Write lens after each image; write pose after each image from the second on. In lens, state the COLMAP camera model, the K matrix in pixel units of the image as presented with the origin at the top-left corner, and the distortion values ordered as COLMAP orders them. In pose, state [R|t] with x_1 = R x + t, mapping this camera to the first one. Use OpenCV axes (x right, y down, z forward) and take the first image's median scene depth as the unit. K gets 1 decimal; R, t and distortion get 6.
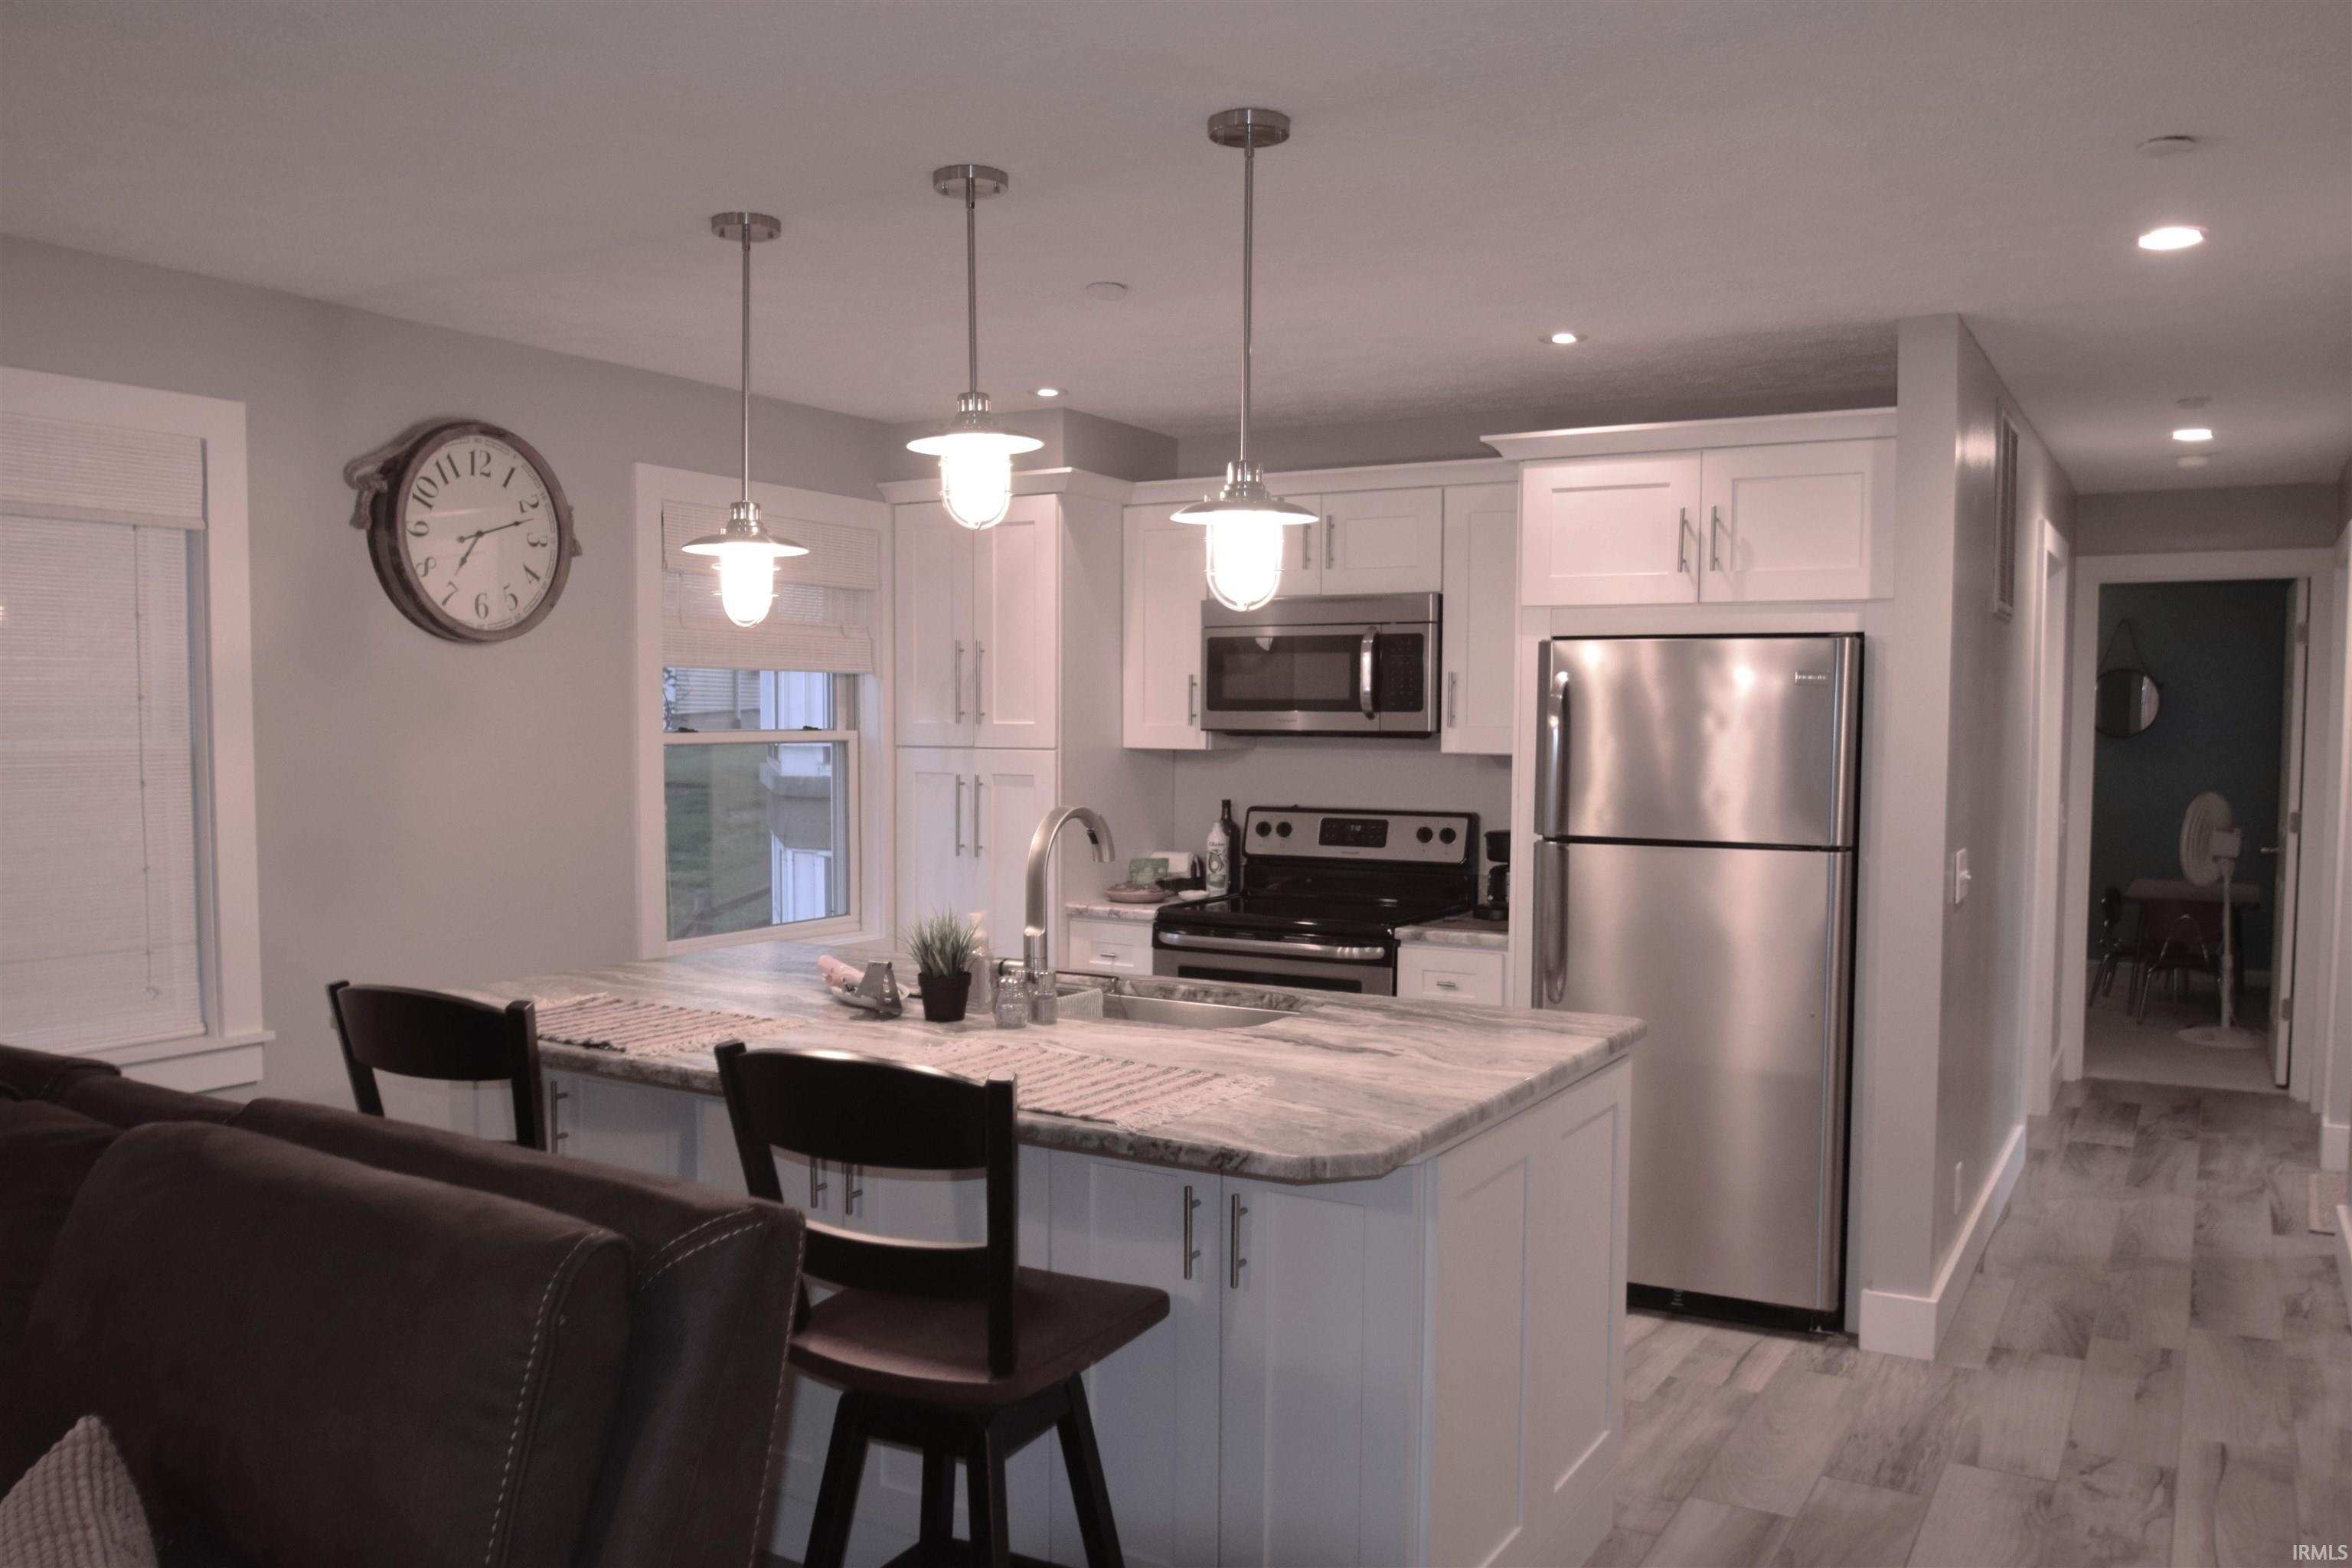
lens RADIAL K [[1786.3, 0, 1166.3], [0, 1786.3, 831.0], [0, 0, 1]] dist [-0.051416, 0.009066]
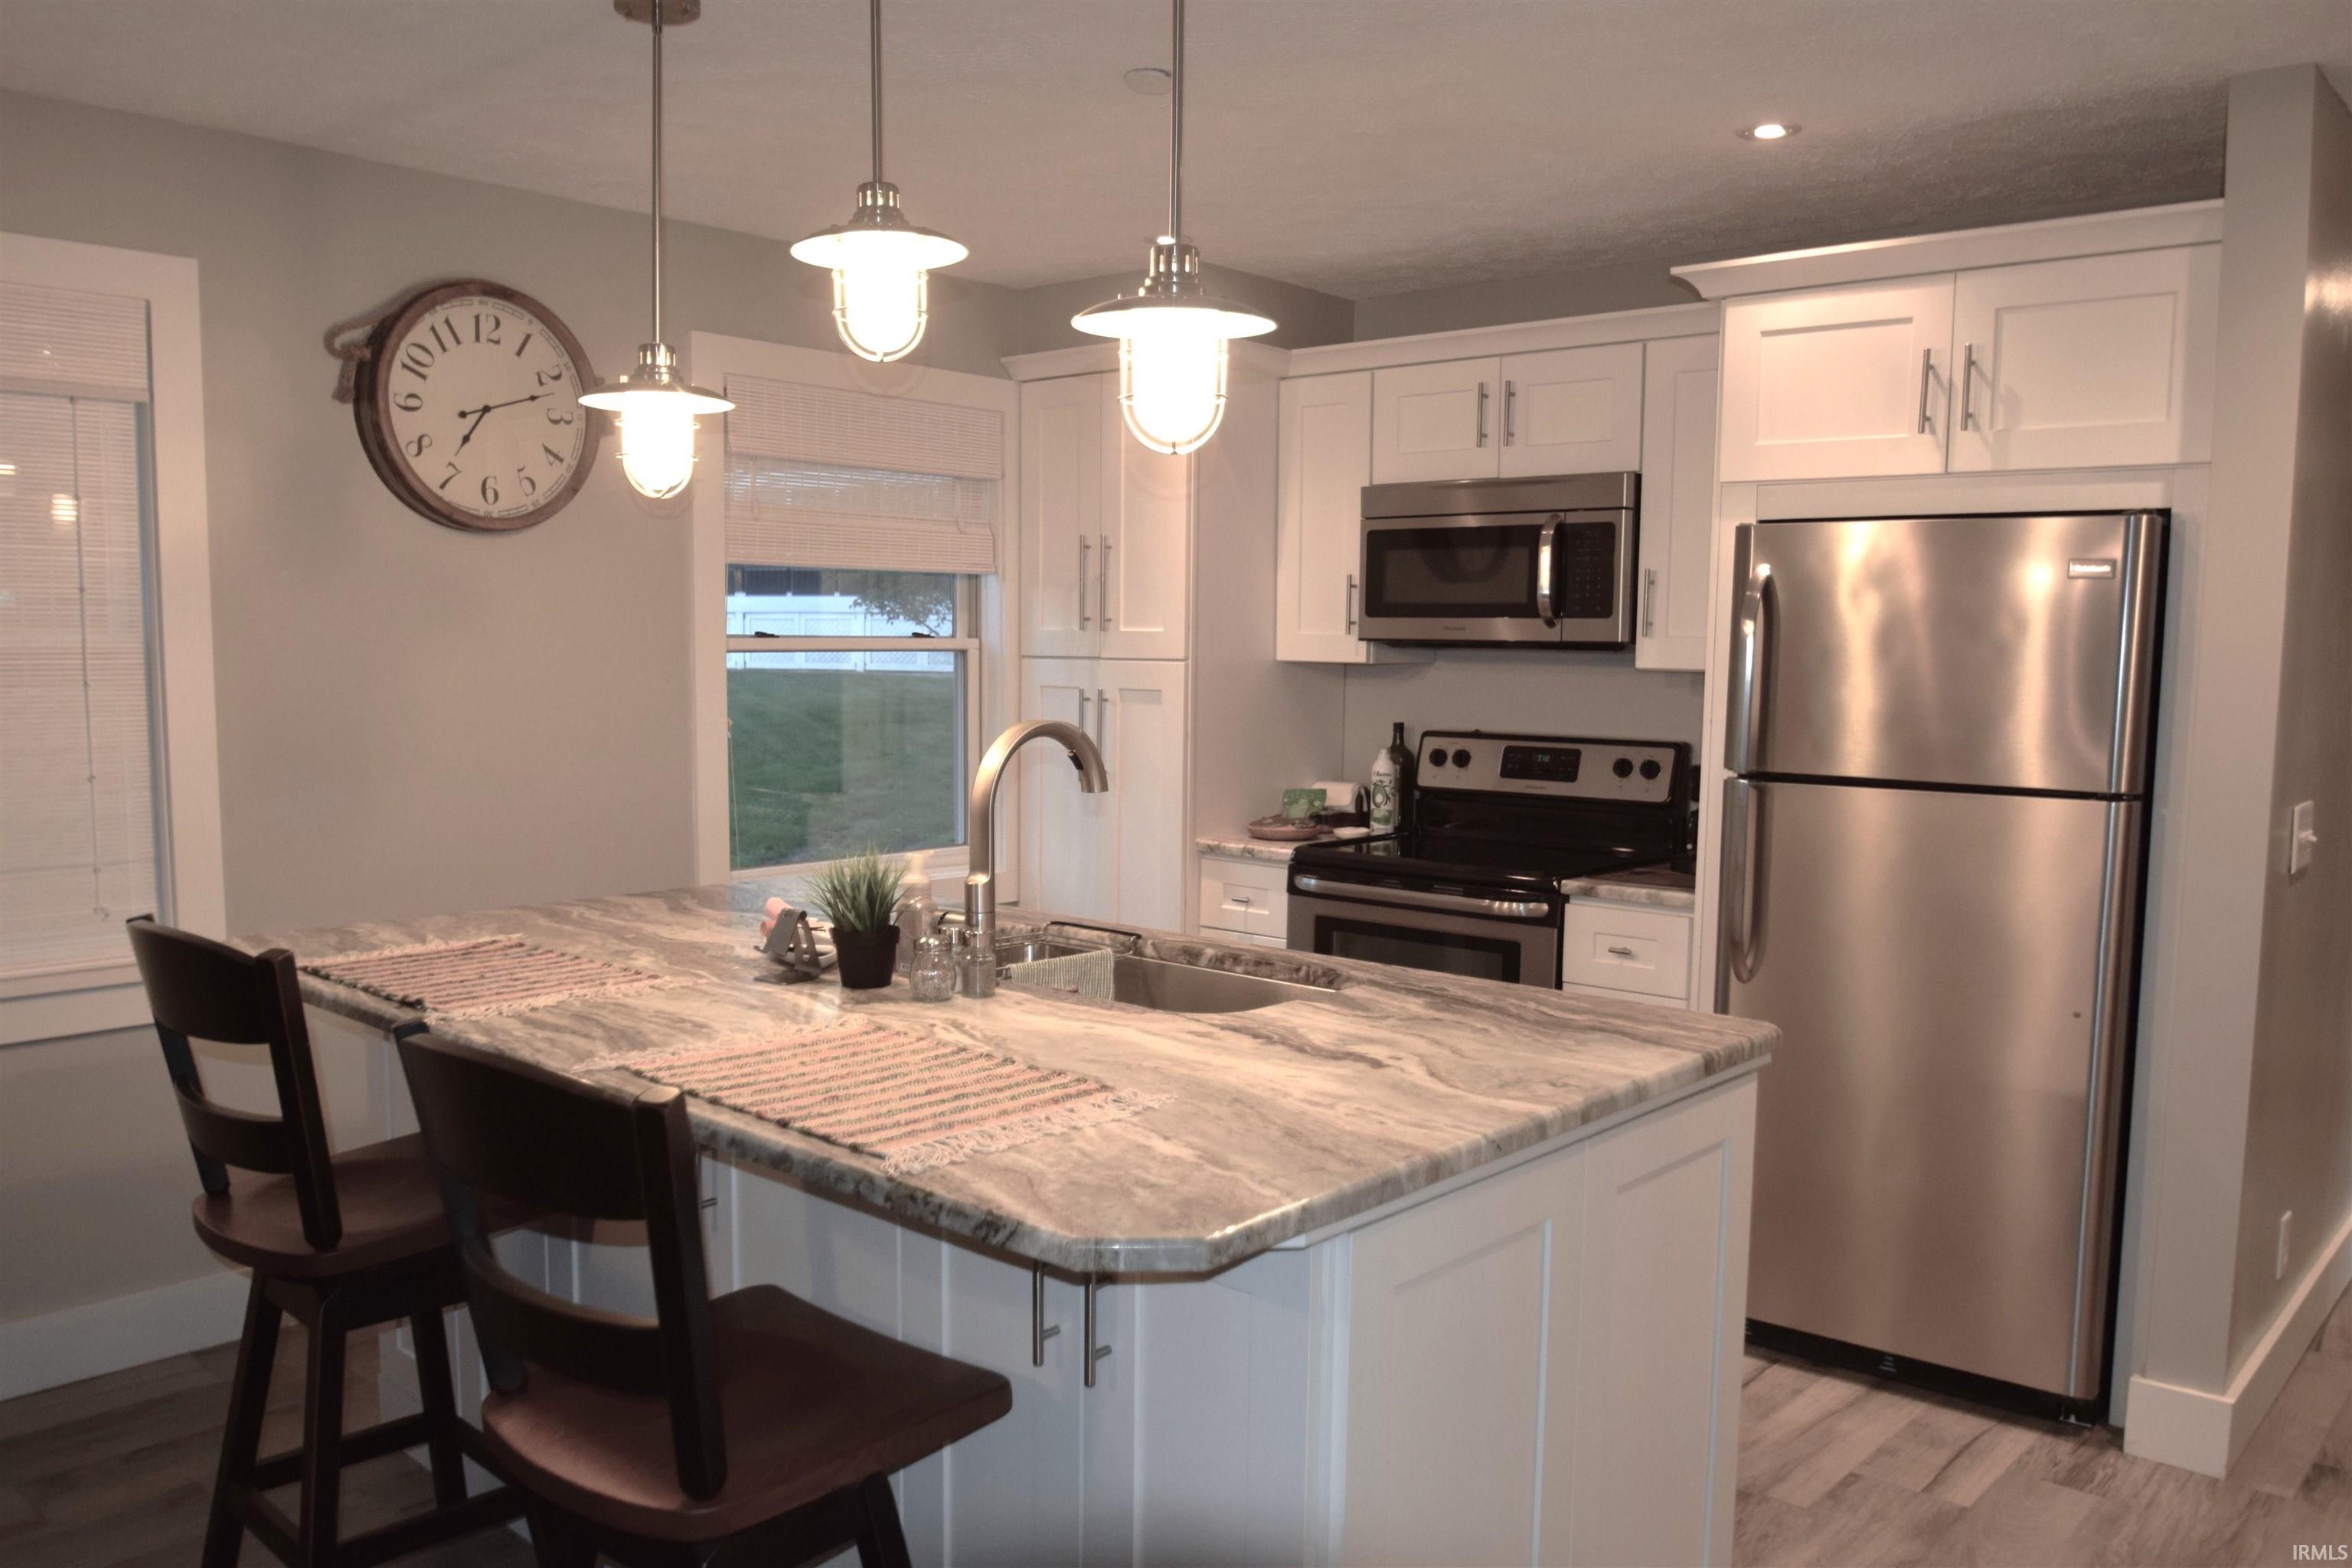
lens RADIAL K [[1786.3, 0, 1166.3], [0, 1786.3, 831.0], [0, 0, 1]] dist [-0.051416, 0.009066]
pose [[0.981301, 0.026133, -0.190699, 0.122560], [-0.018267, 0.998913, 0.042890, -0.000240], [0.191612, -0.038605, 0.980711, 0.186366]]
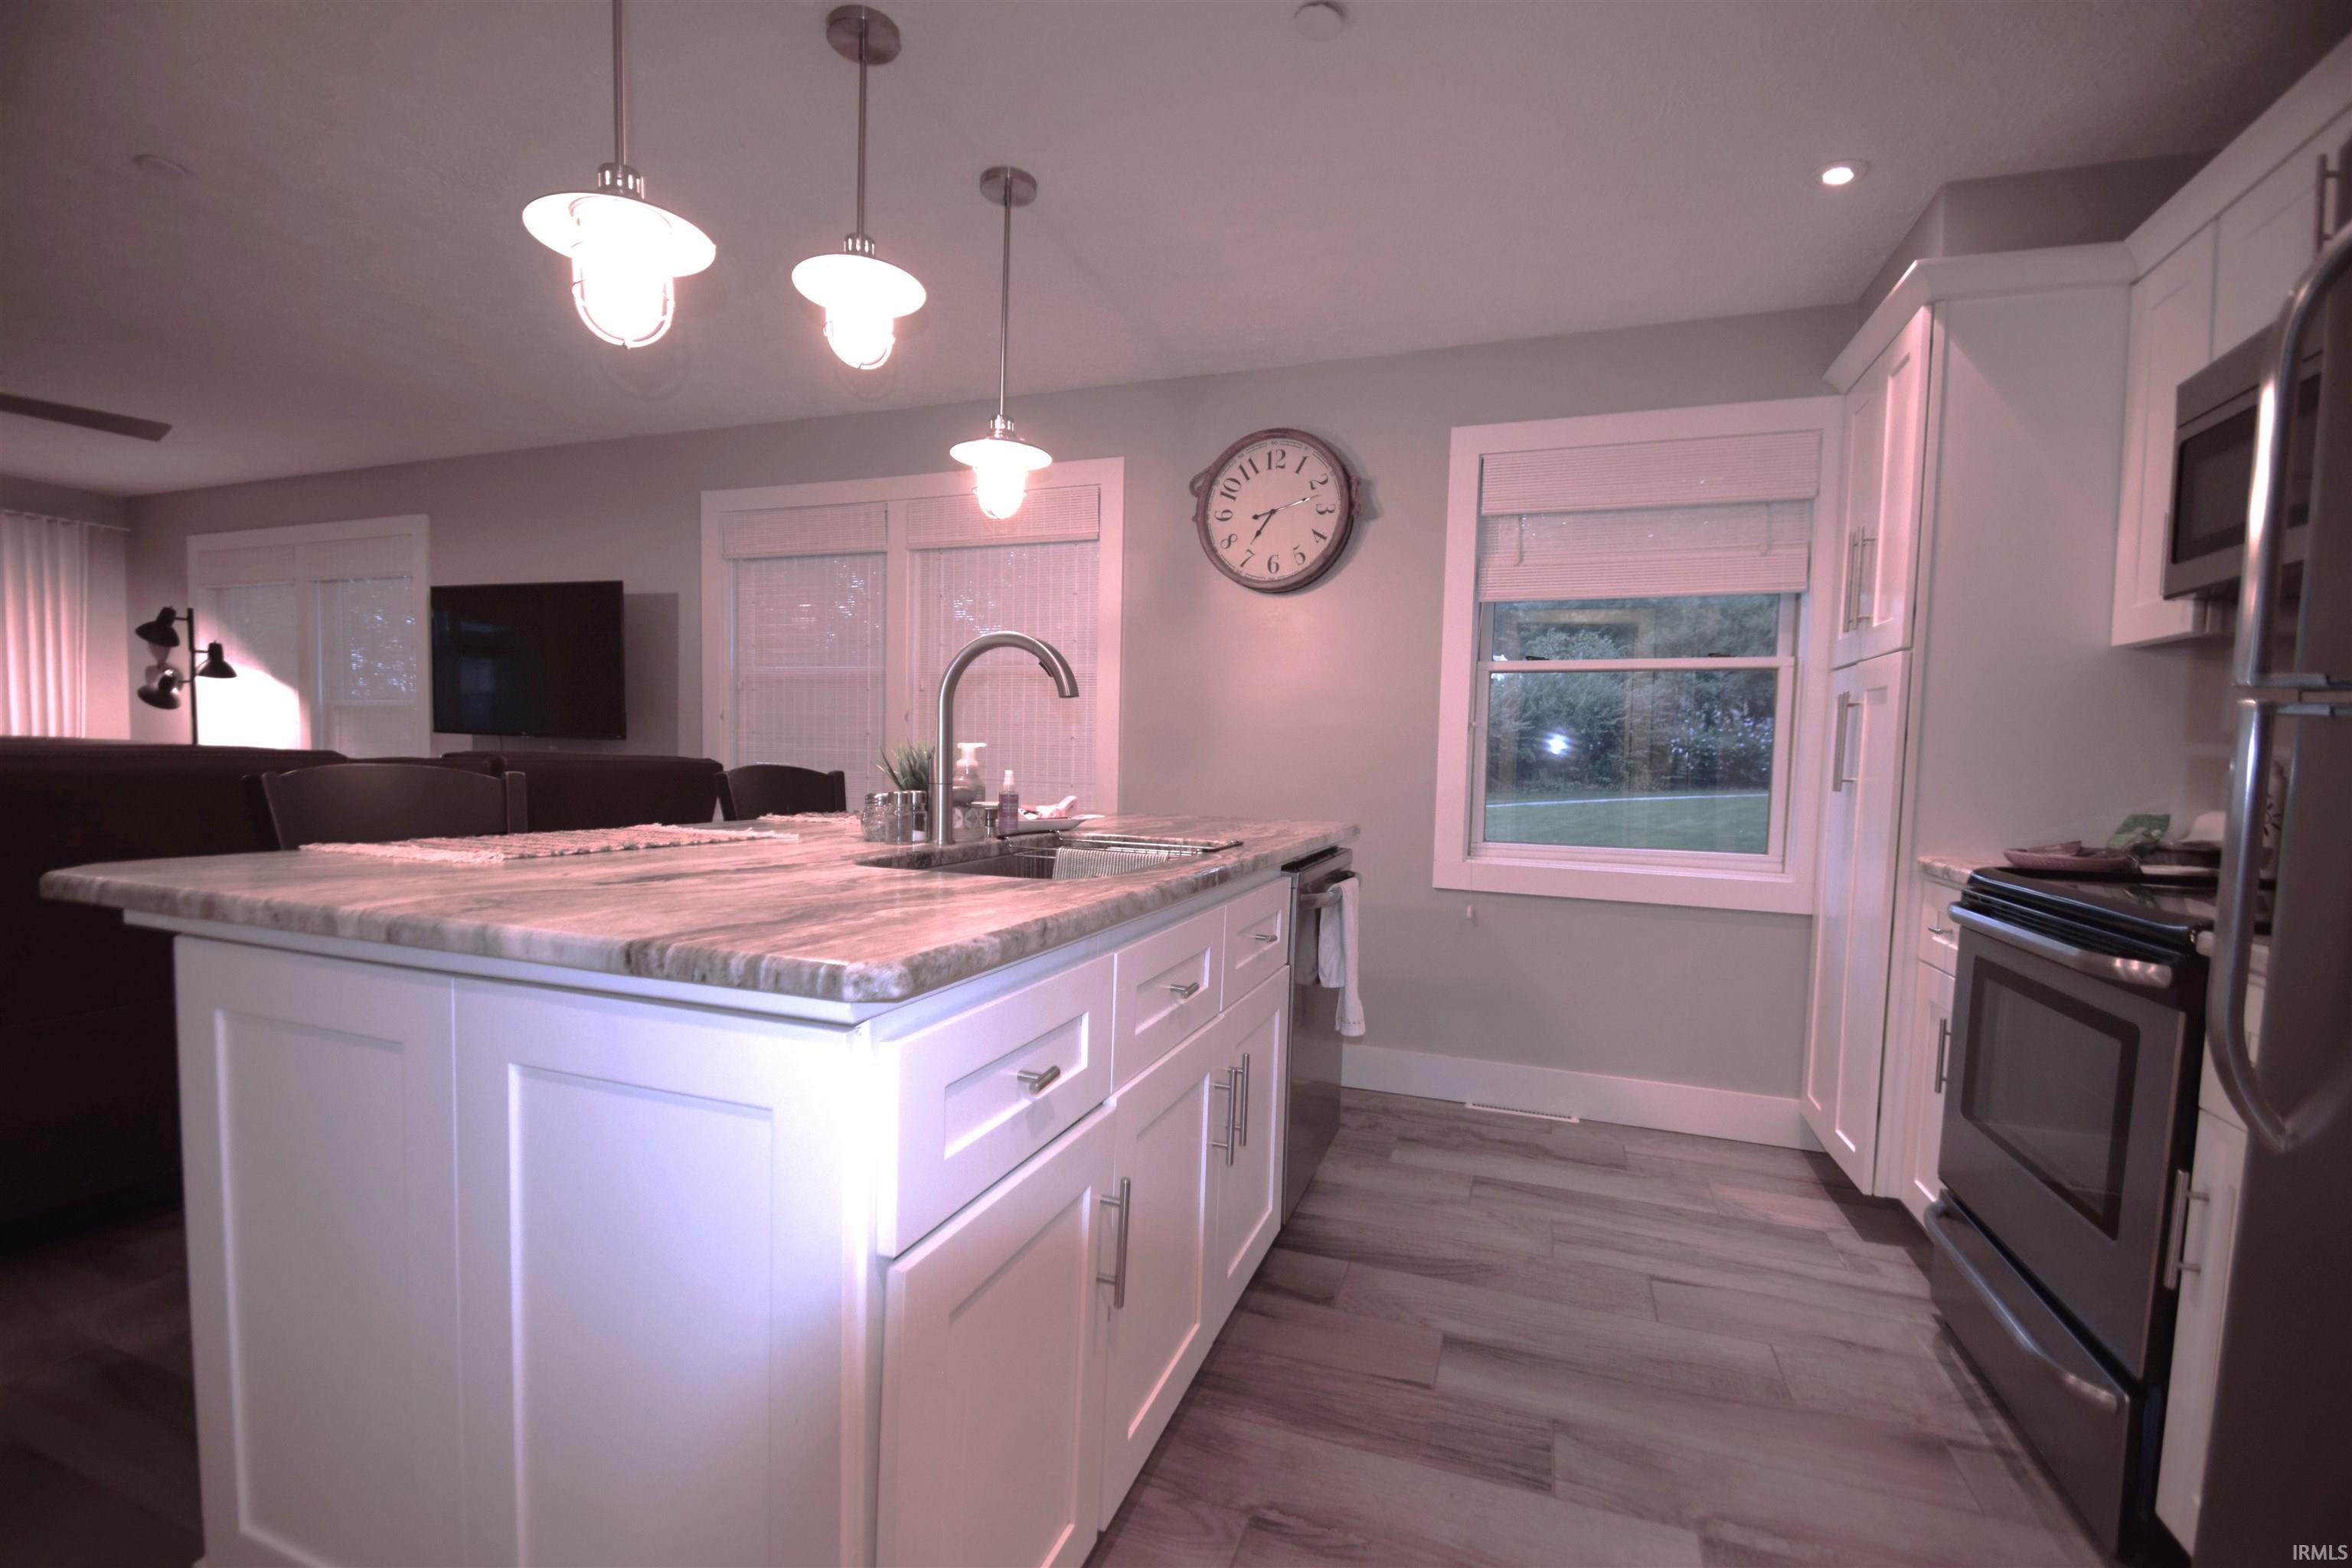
lens RADIAL K [[1027.0, 0, 1159.5], [0, 1027.0, 820.5], [0, 0, 1]] dist [-0.013147, -0.000560]
pose [[0.179691, 0.060917, -0.981835, 0.393715], [-0.083598, 0.995416, 0.046460, 0.041483], [0.980165, 0.073731, 0.183960, 0.786251]]
